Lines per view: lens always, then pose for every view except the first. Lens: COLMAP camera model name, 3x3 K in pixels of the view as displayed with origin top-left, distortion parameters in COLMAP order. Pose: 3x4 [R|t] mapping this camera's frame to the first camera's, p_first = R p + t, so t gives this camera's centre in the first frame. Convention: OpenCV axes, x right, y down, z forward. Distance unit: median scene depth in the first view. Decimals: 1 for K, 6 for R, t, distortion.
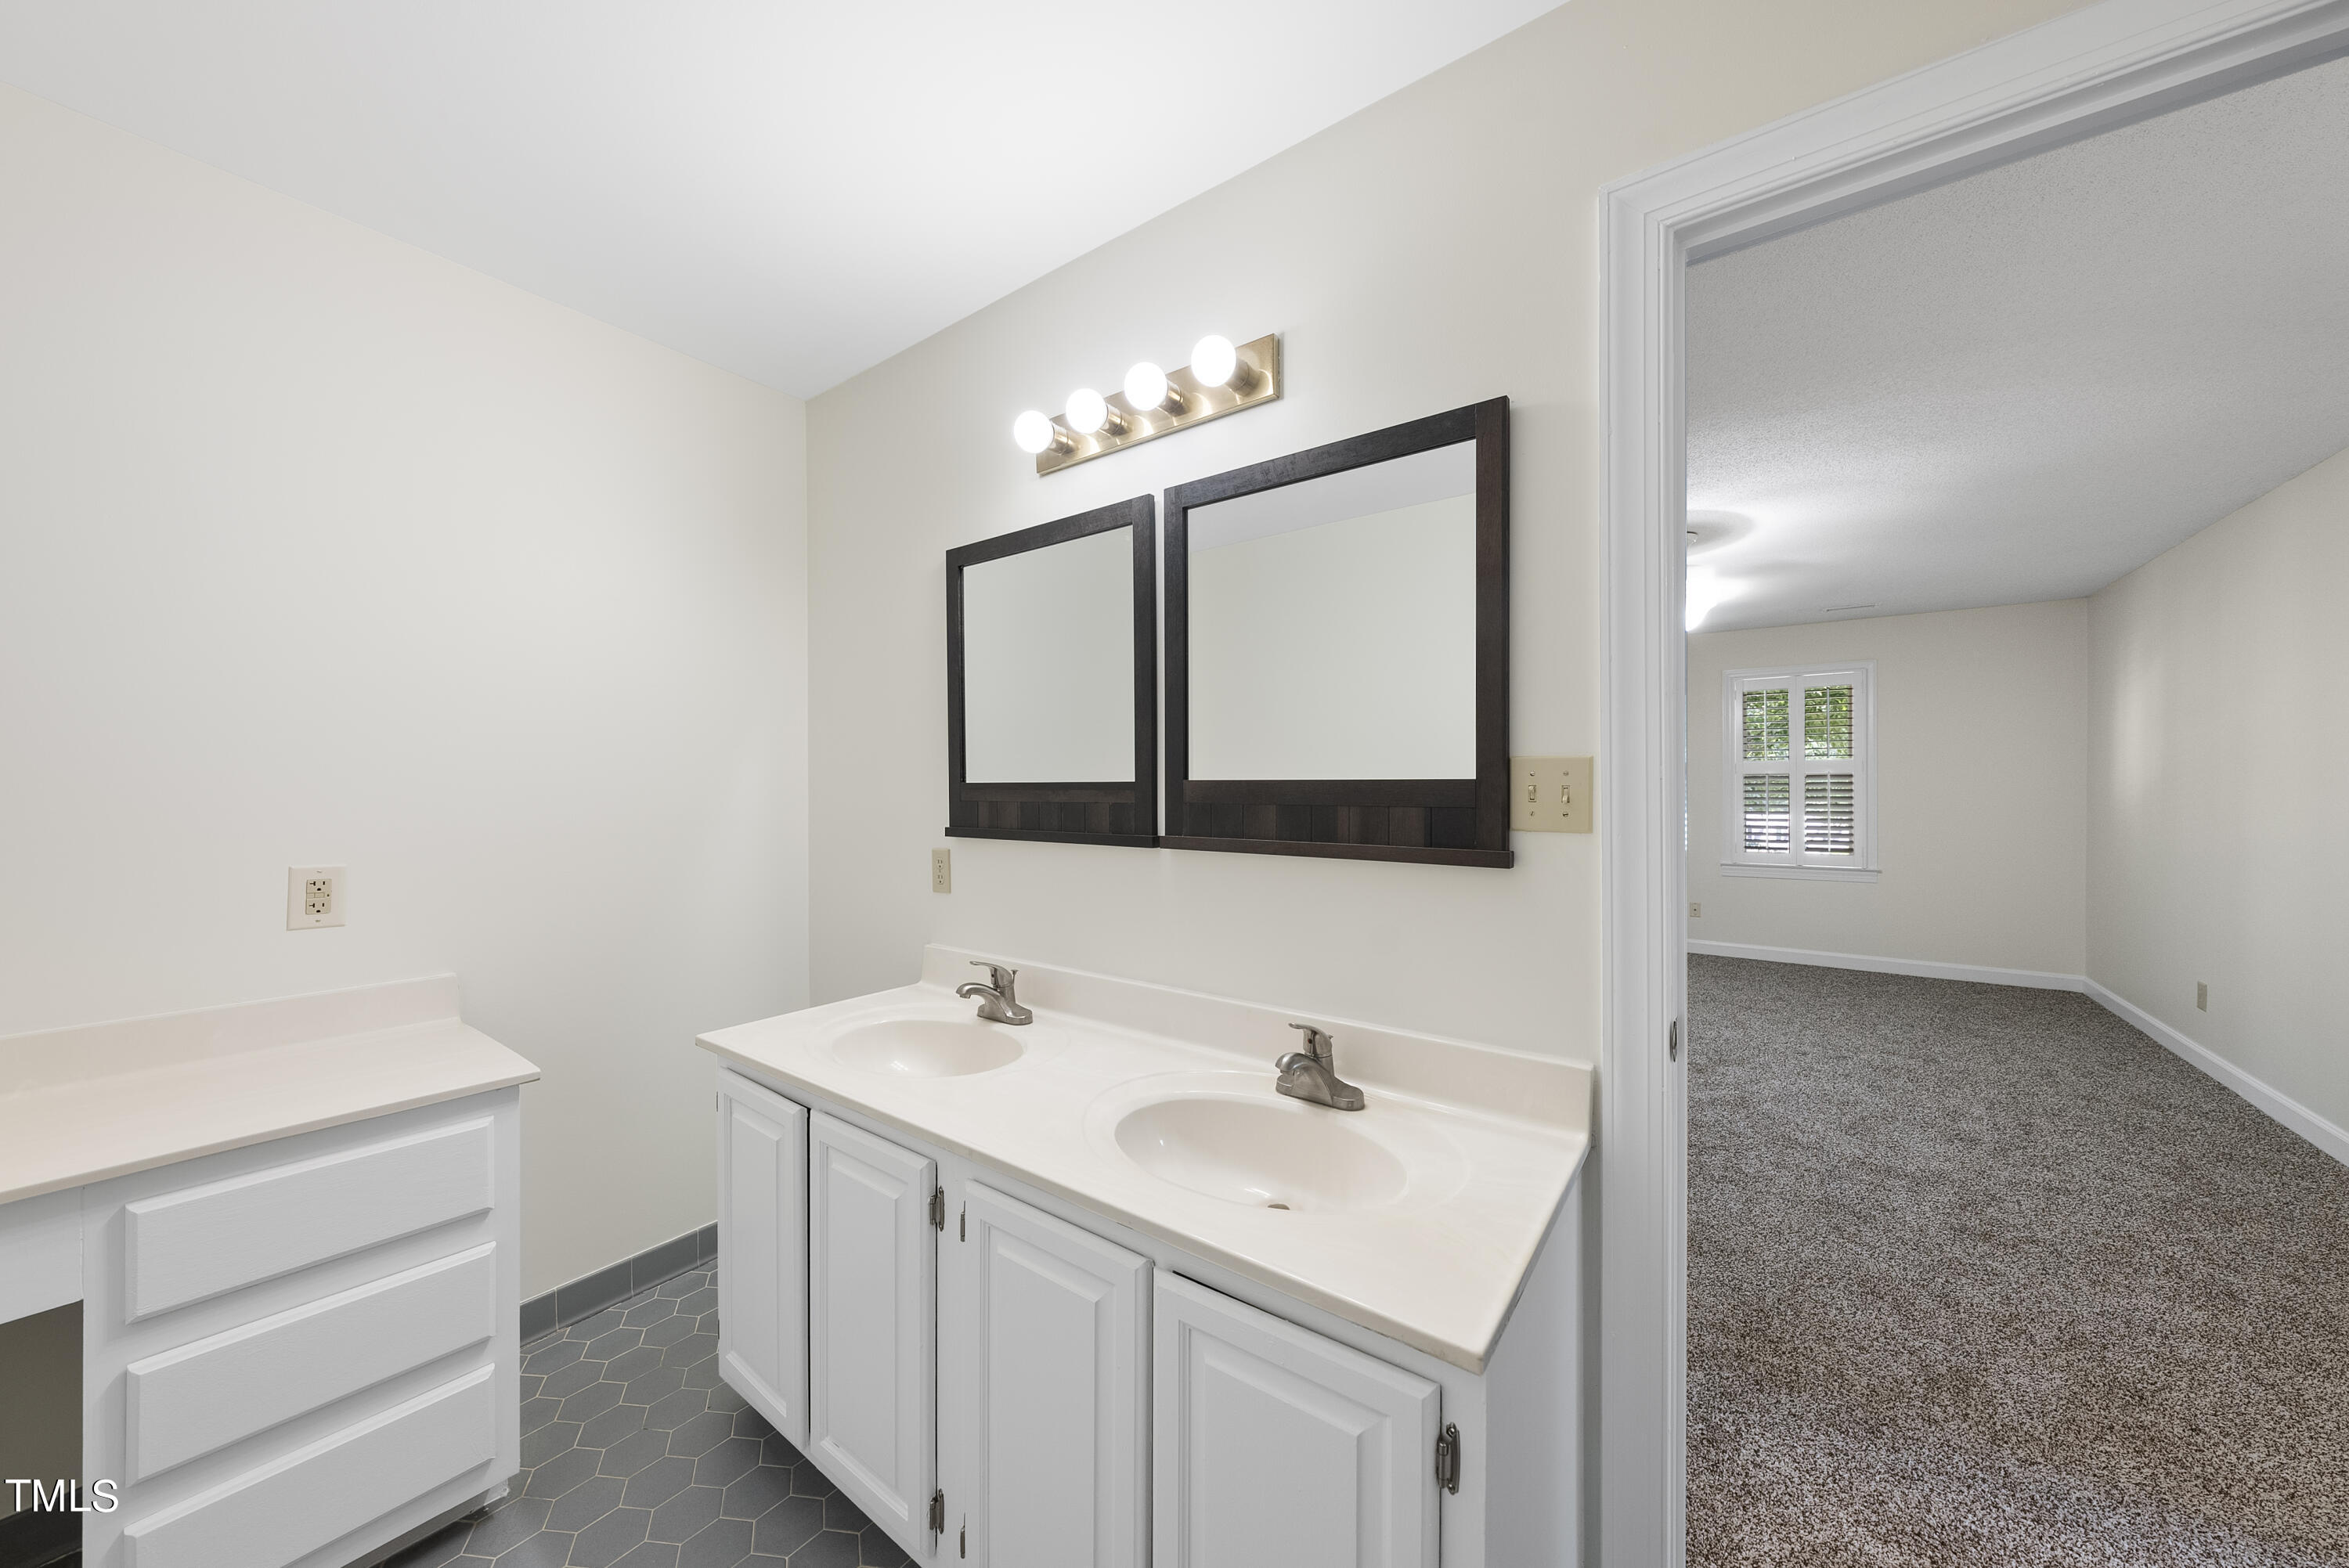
lens RADIAL K [[817.8, 0, 1185.3], [0, 817.8, 794.4], [0, 0, 1]] dist [0.001471, -0.000041]
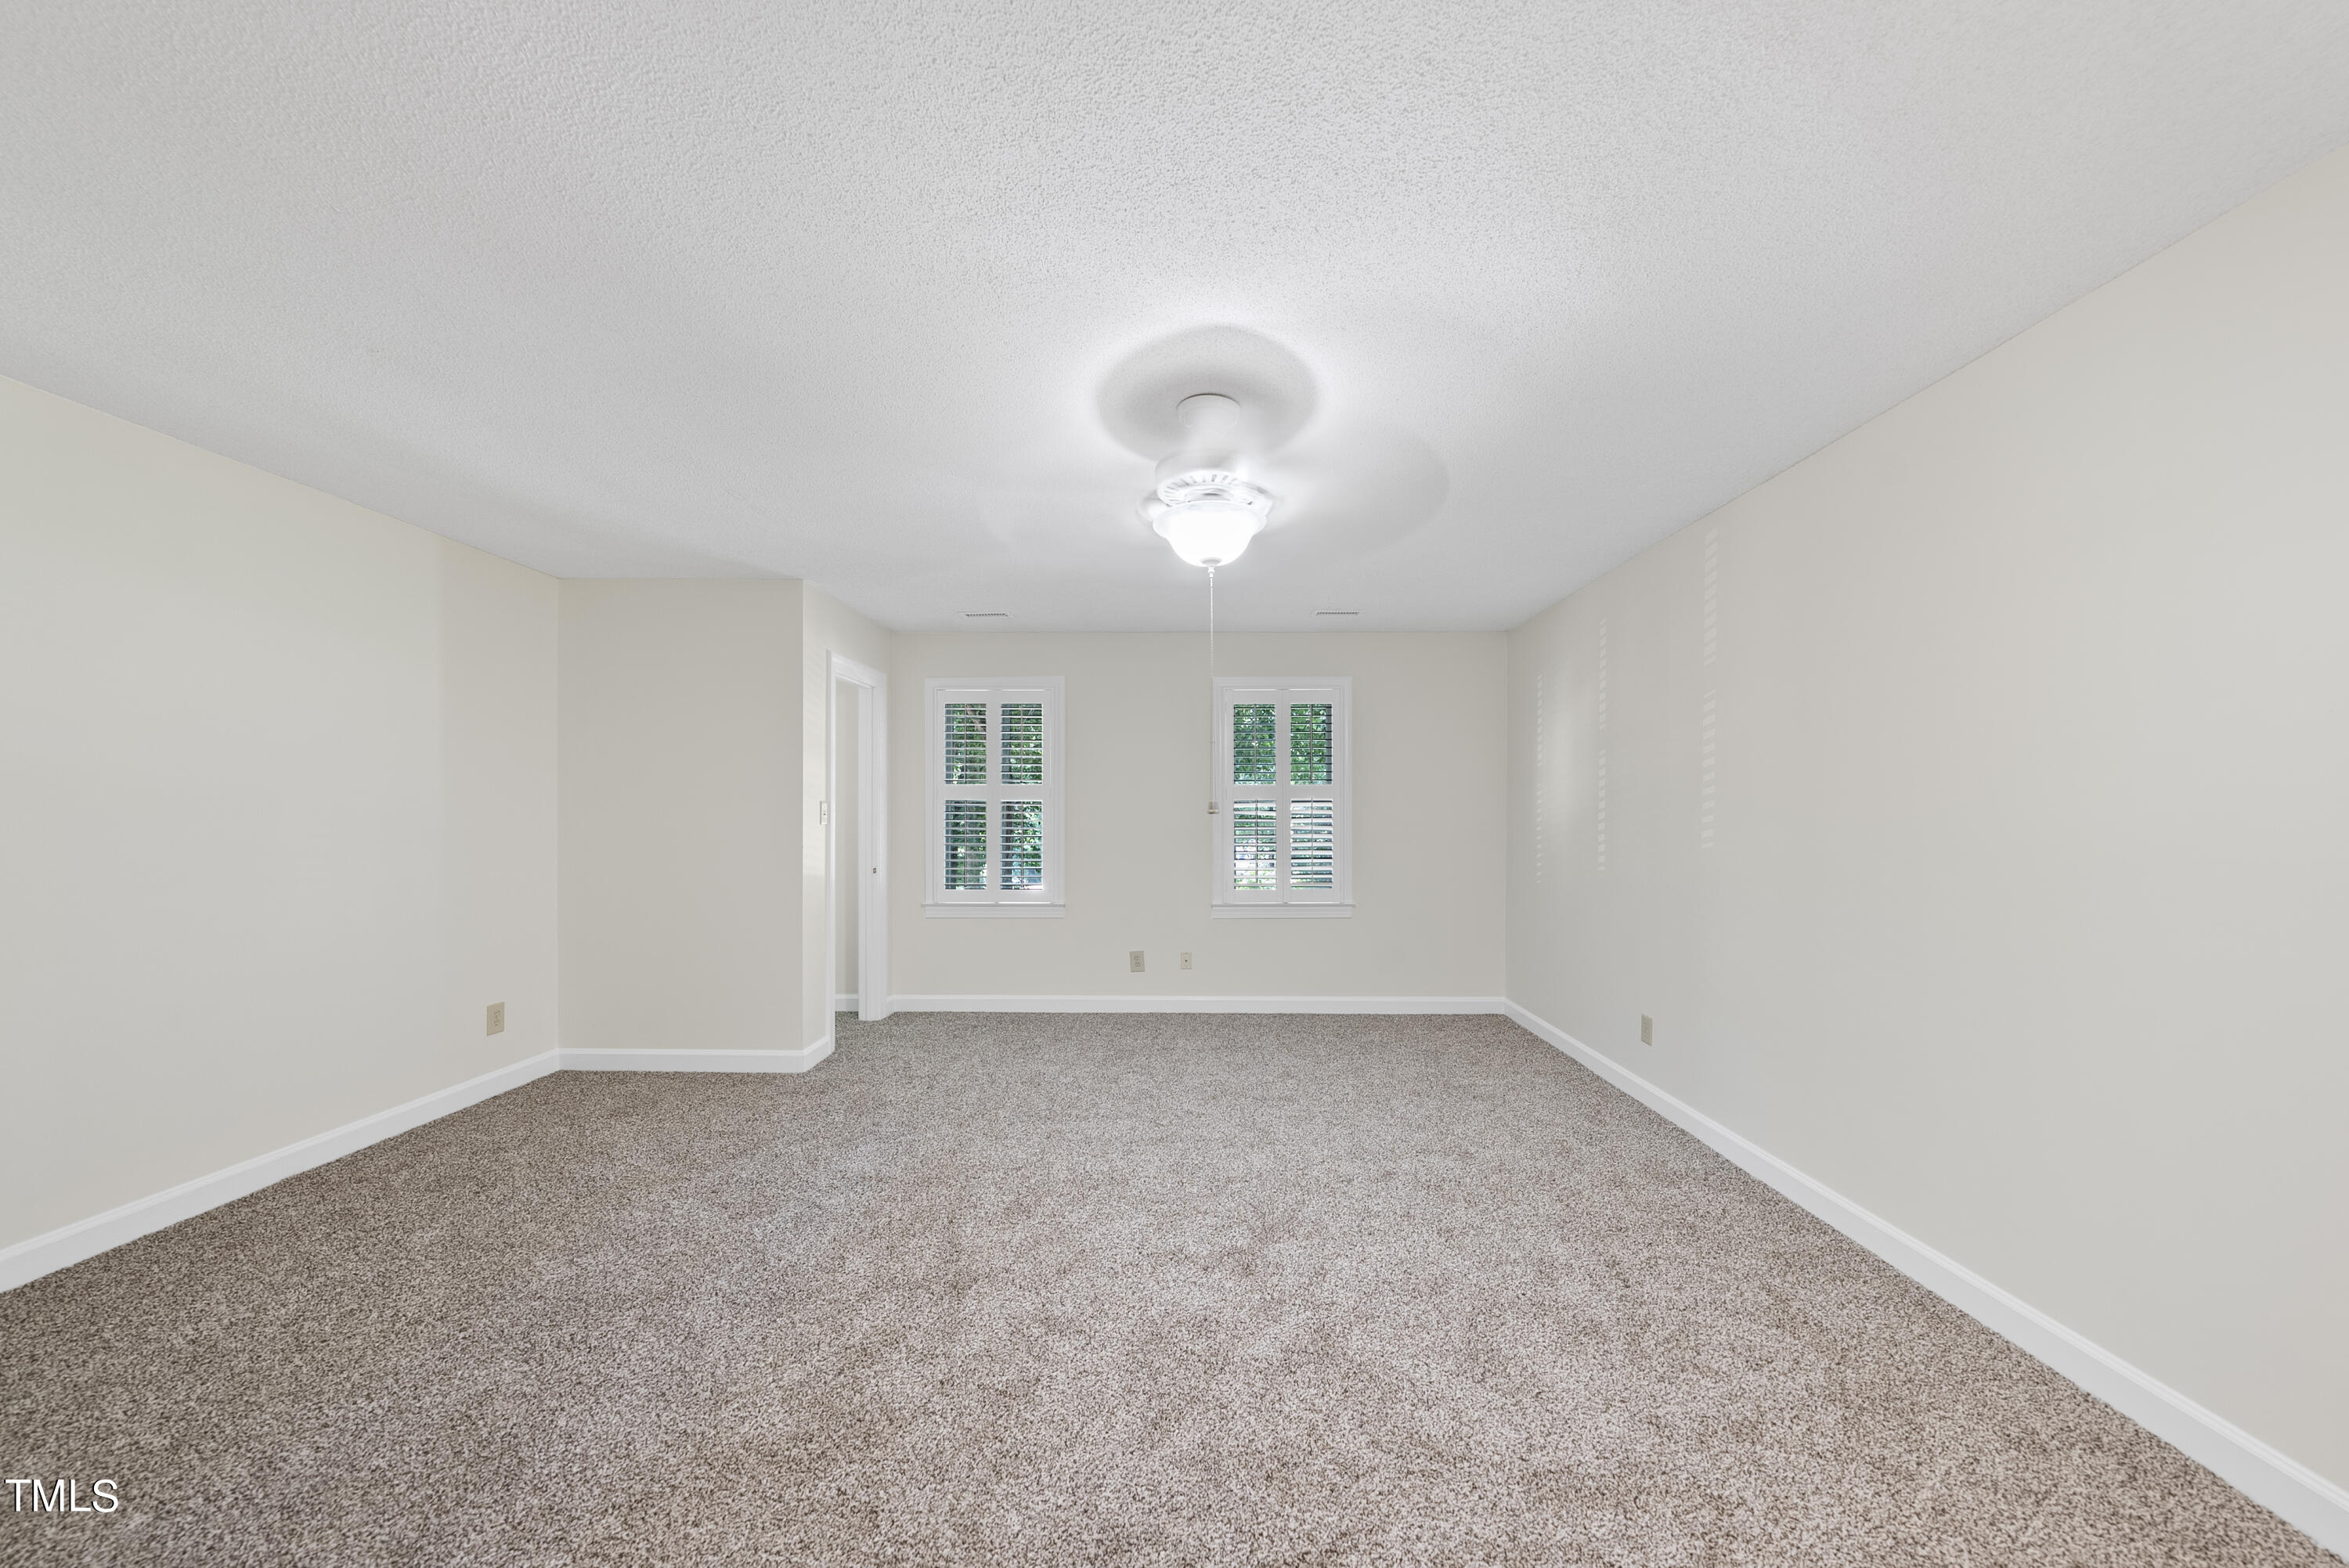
lens RADIAL K [[817.8, 0, 1217.9], [0, 817.8, 819.3], [0, 0, 1]] dist [0.001471, -0.000041]
pose [[0.795602, 0.002651, 0.605814, 0.222759], [-0.001706, 0.999996, -0.002136, -0.002357], [-0.605817, 0.000665, 0.795604, 0.493960]]
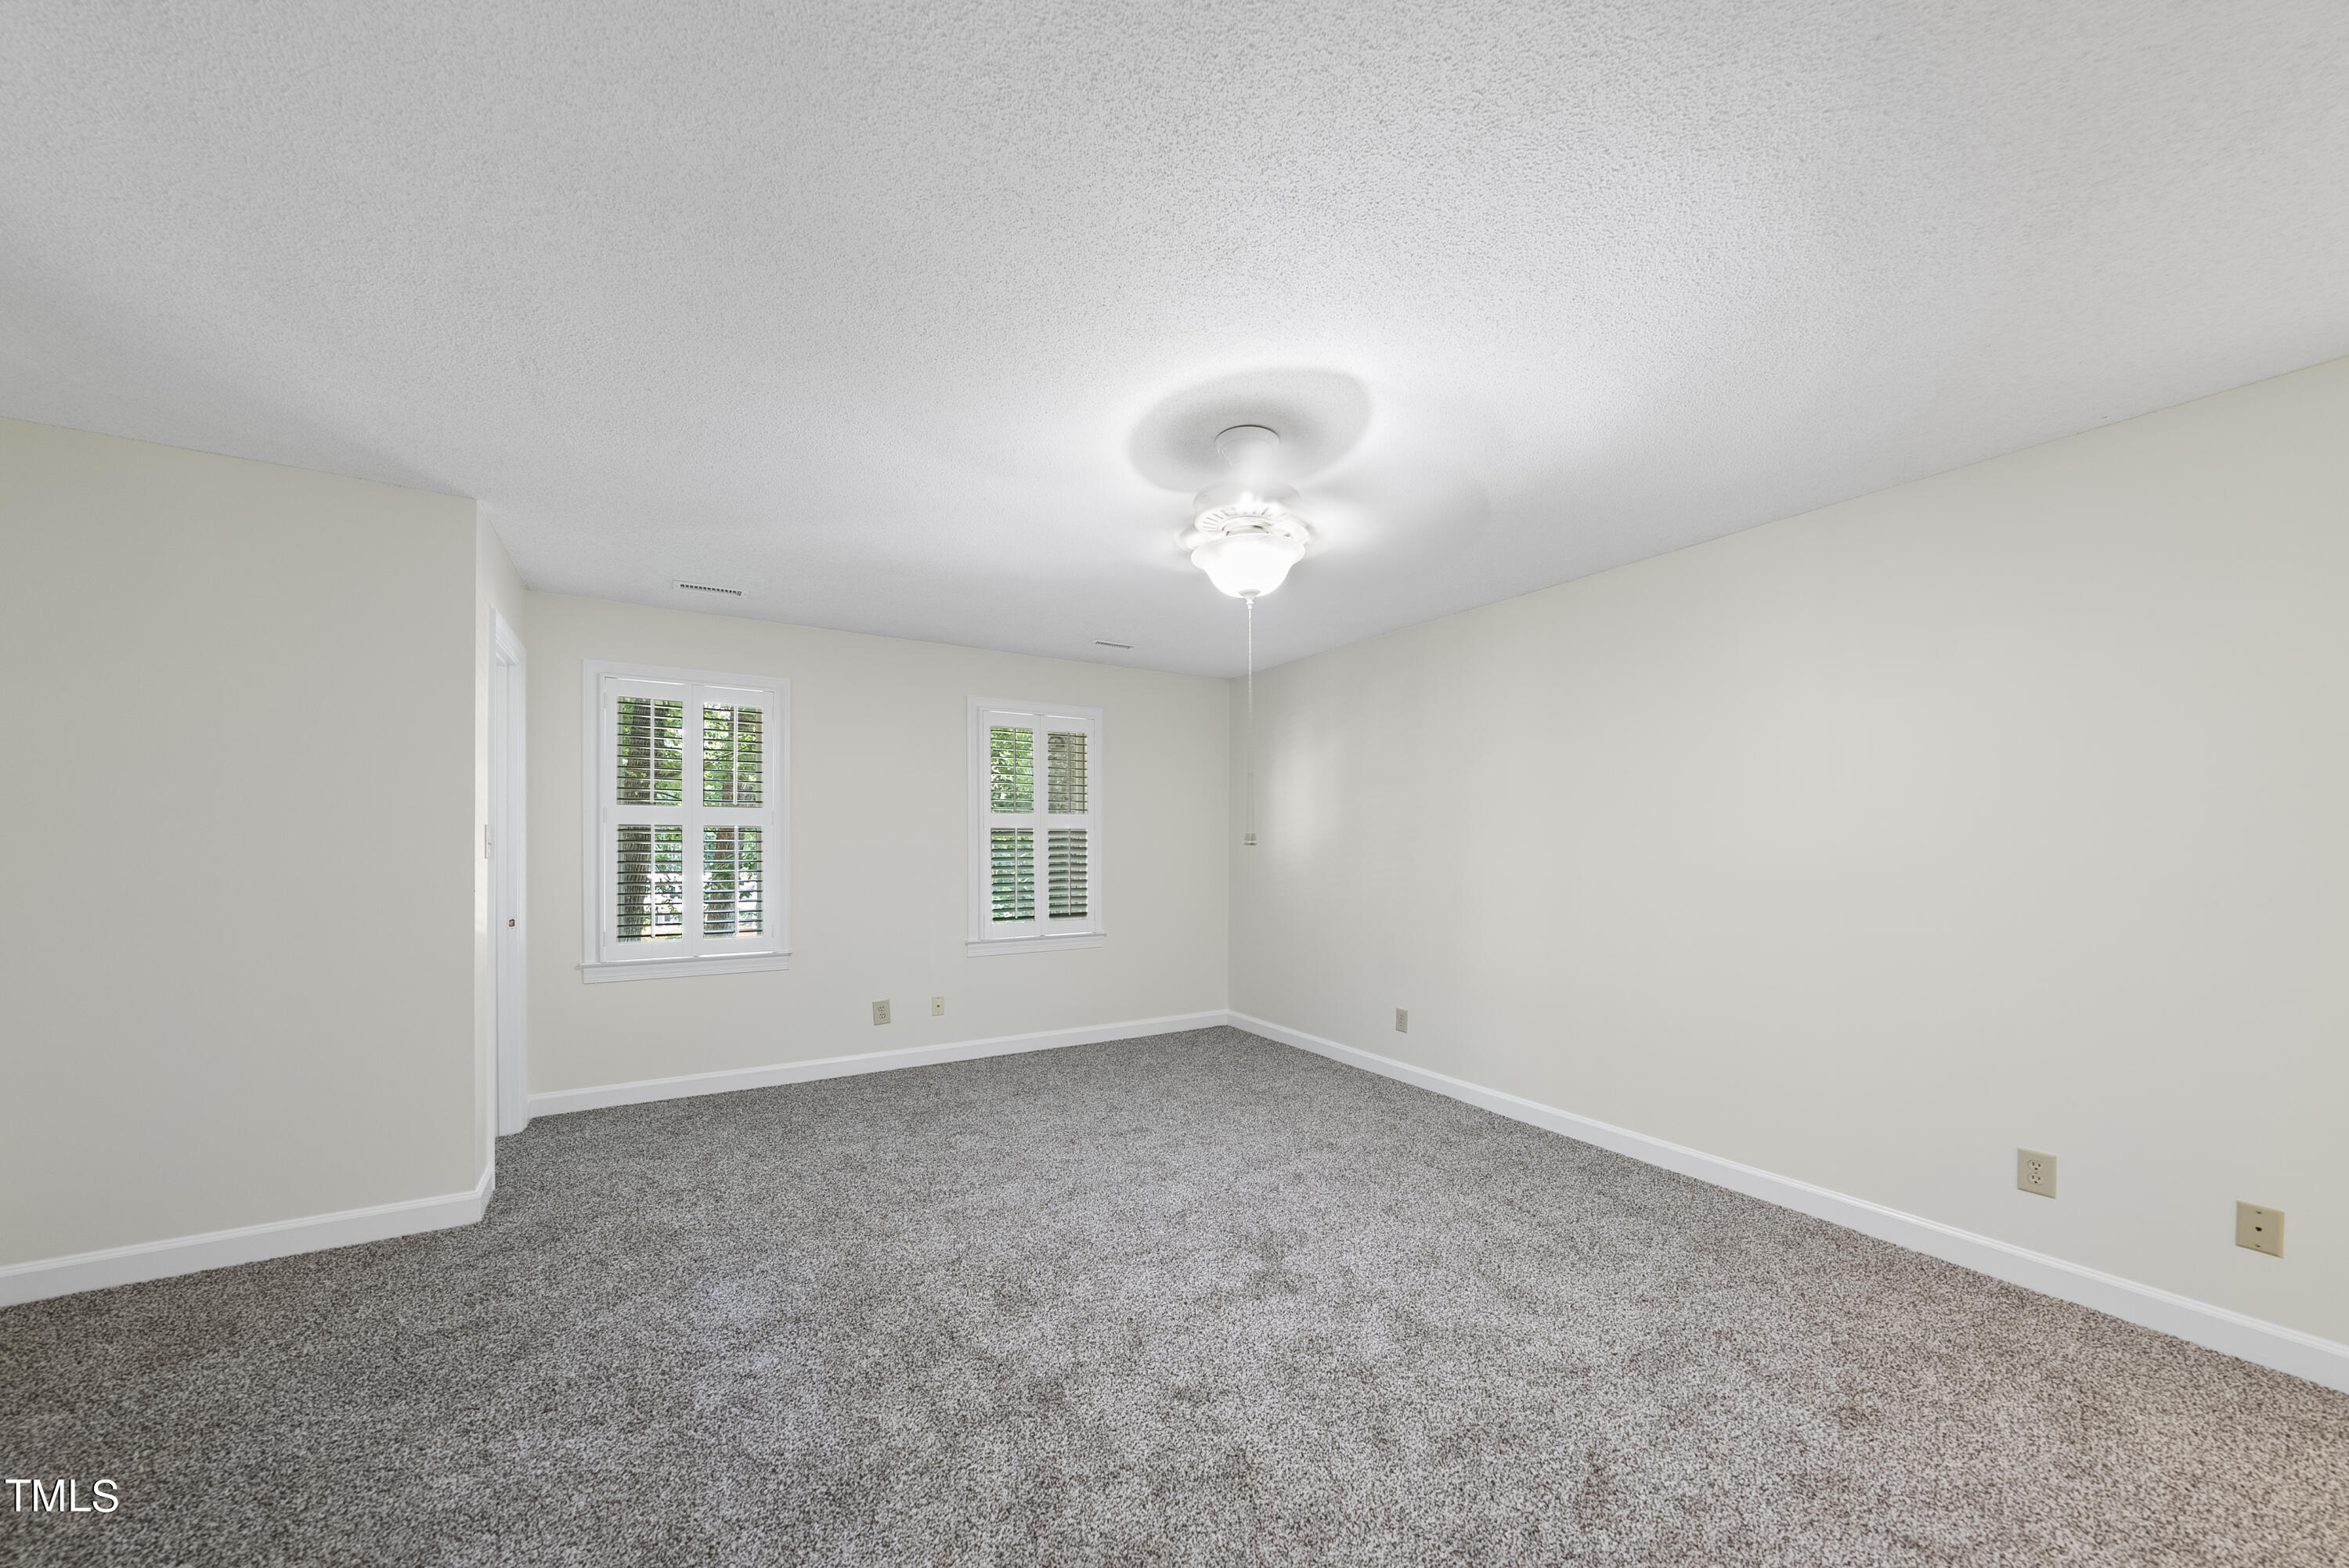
lens RADIAL K [[817.8, 0, 1181.1], [0, 817.8, 851.8], [0, 0, 1]] dist [0.001471, -0.000041]
pose [[0.363379, -0.001222, 0.931641, 0.002648], [0.000374, 0.999999, 0.001165, -0.003367], [-0.931641, -0.000075, 0.363379, 0.803845]]
